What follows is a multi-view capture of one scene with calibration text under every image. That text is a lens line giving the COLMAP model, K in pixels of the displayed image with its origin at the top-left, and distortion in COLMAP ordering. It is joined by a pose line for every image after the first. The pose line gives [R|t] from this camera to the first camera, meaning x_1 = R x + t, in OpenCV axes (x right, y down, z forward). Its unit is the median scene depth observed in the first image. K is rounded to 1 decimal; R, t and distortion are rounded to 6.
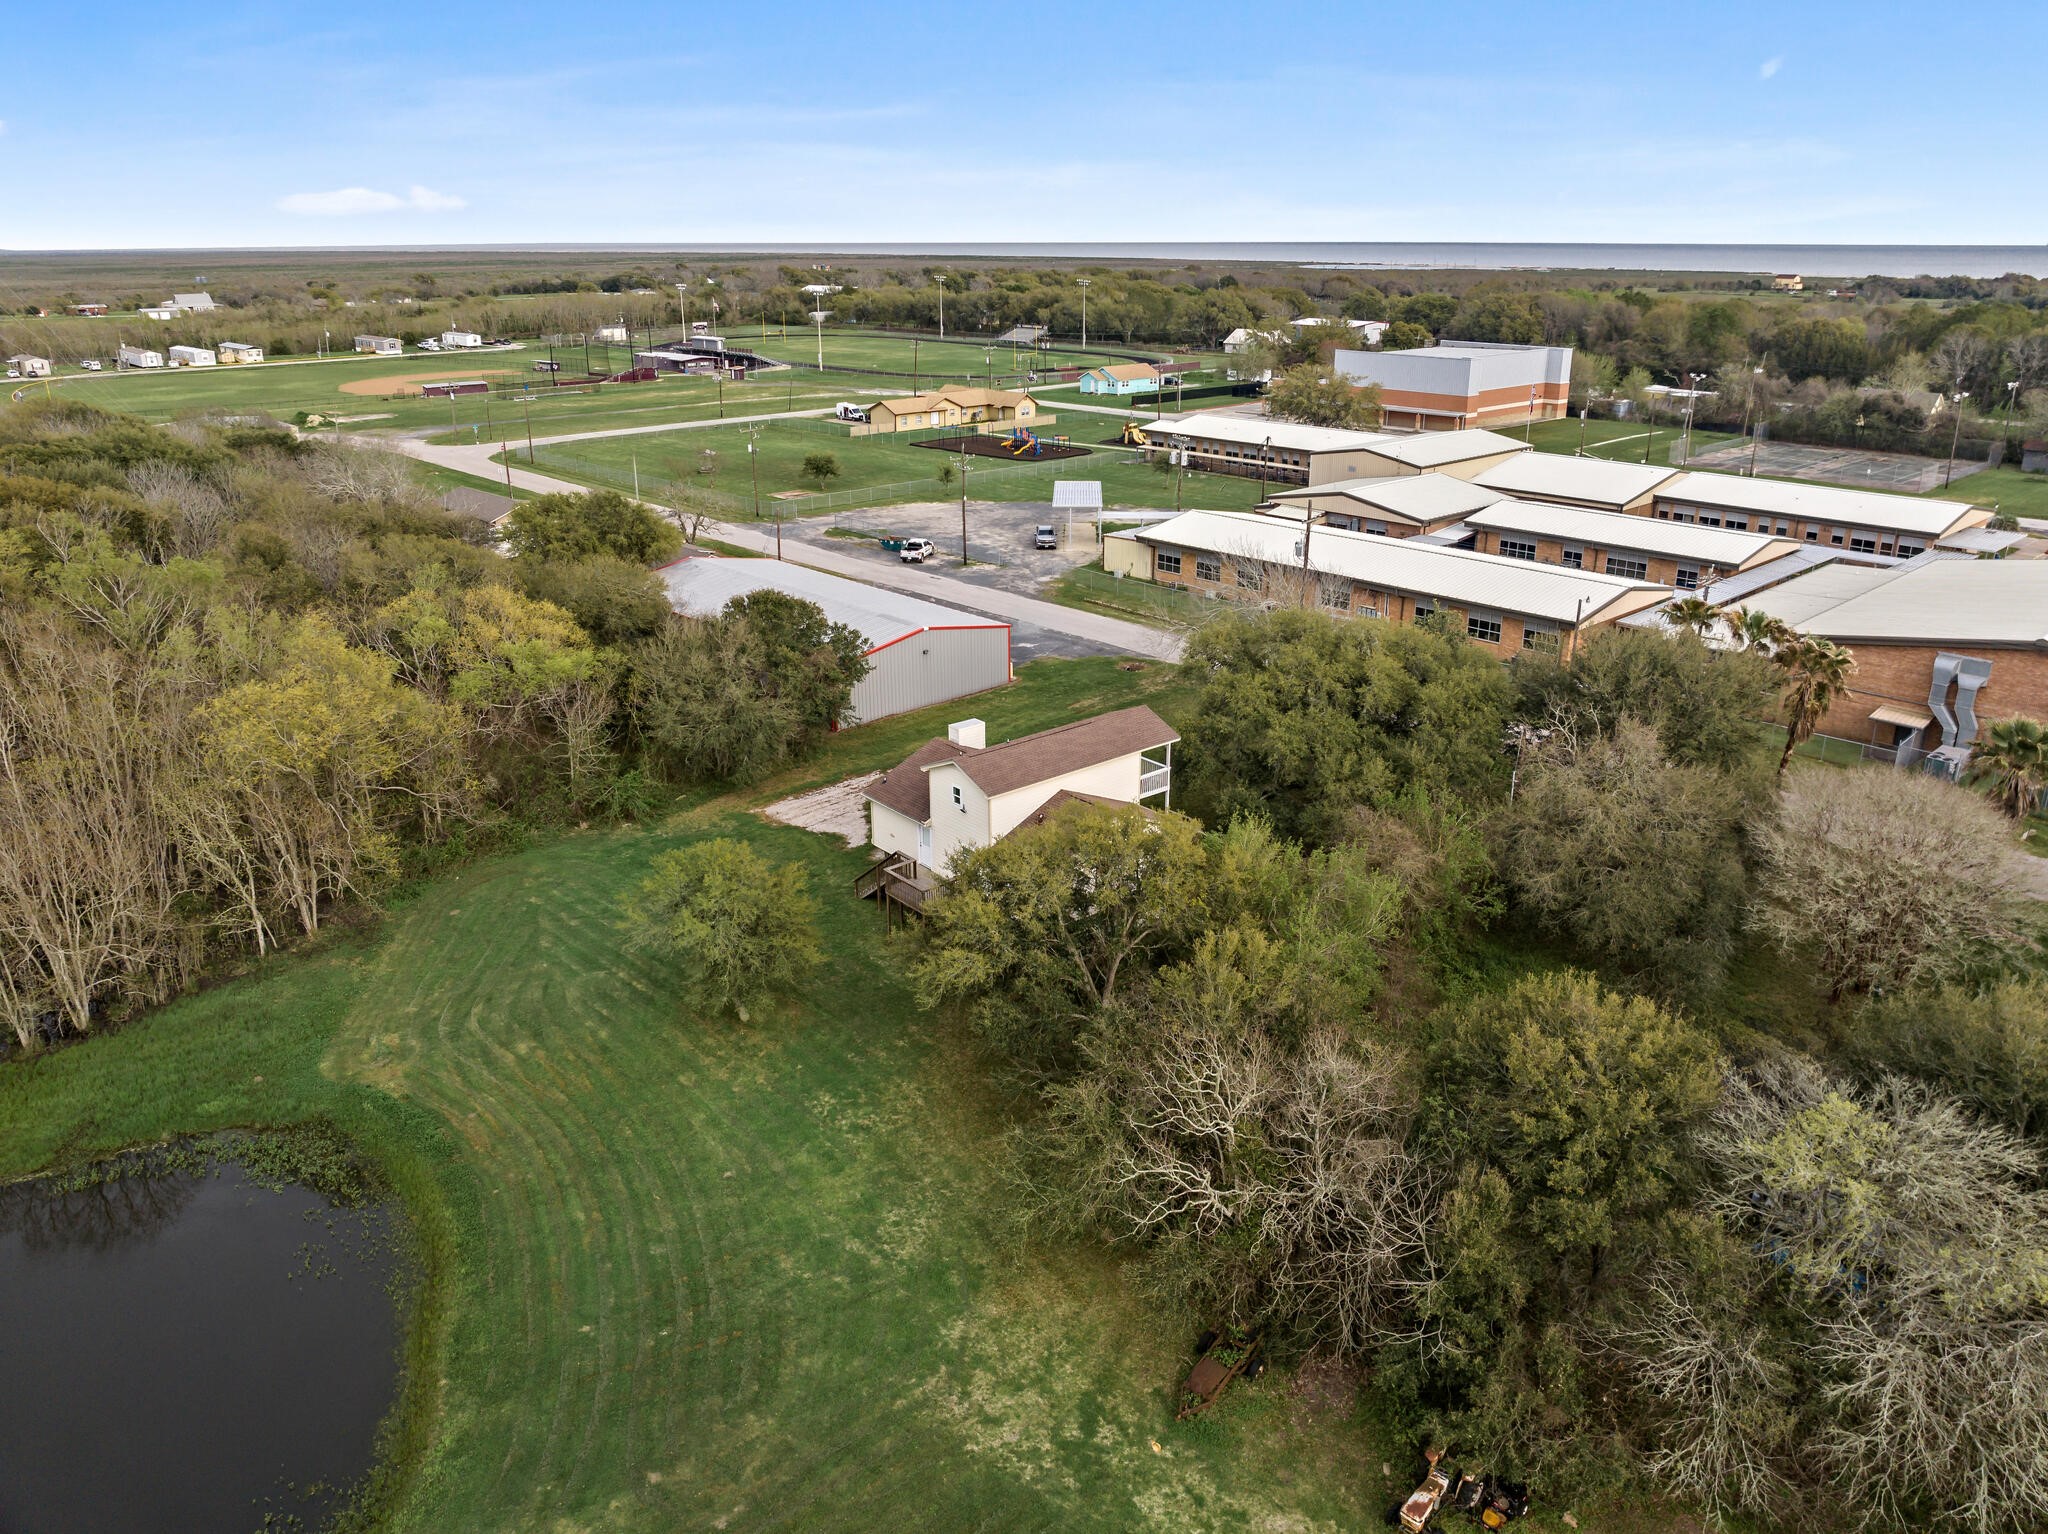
lens RADIAL K [[1439.2, 0, 1024.0], [0, 1439.2, 767.0], [0, 0, 1]] dist [-0.017741, -0.007912]
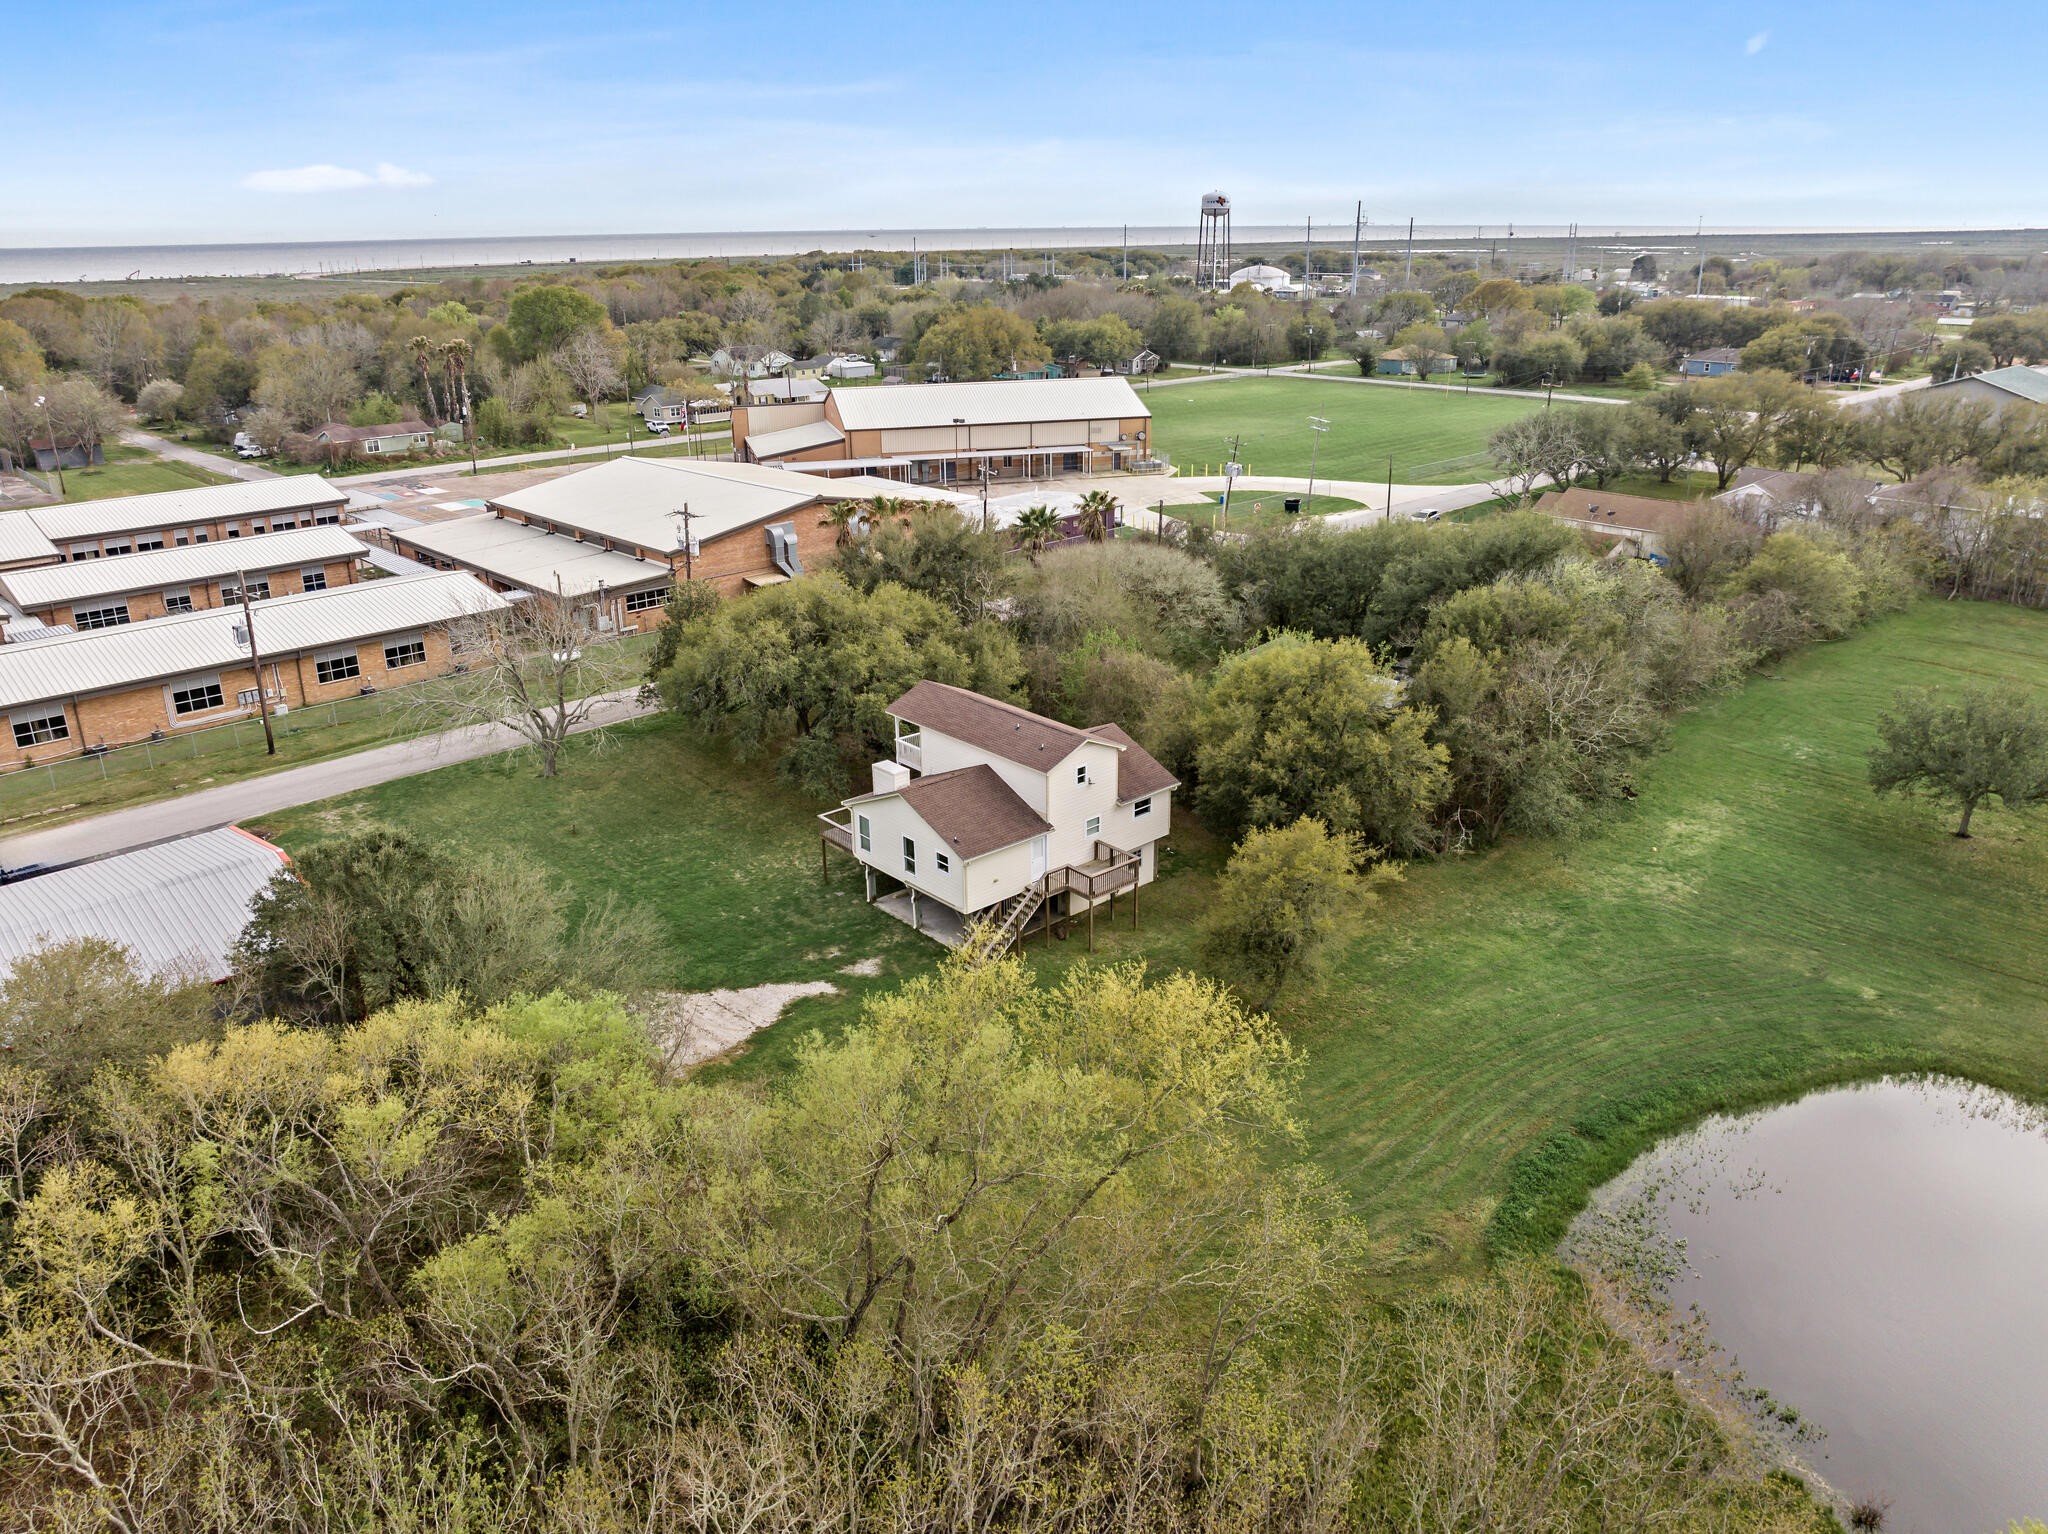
lens RADIAL K [[1439.2, 0, 1024.0], [0, 1439.2, 767.0], [0, 0, 1]] dist [-0.017741, -0.007912]
pose [[0.011681, -0.360428, 0.932714, -0.475257], [0.363233, 0.870588, 0.331872, -0.161472], [-0.931625, 0.334916, 0.141088, 0.421731]]
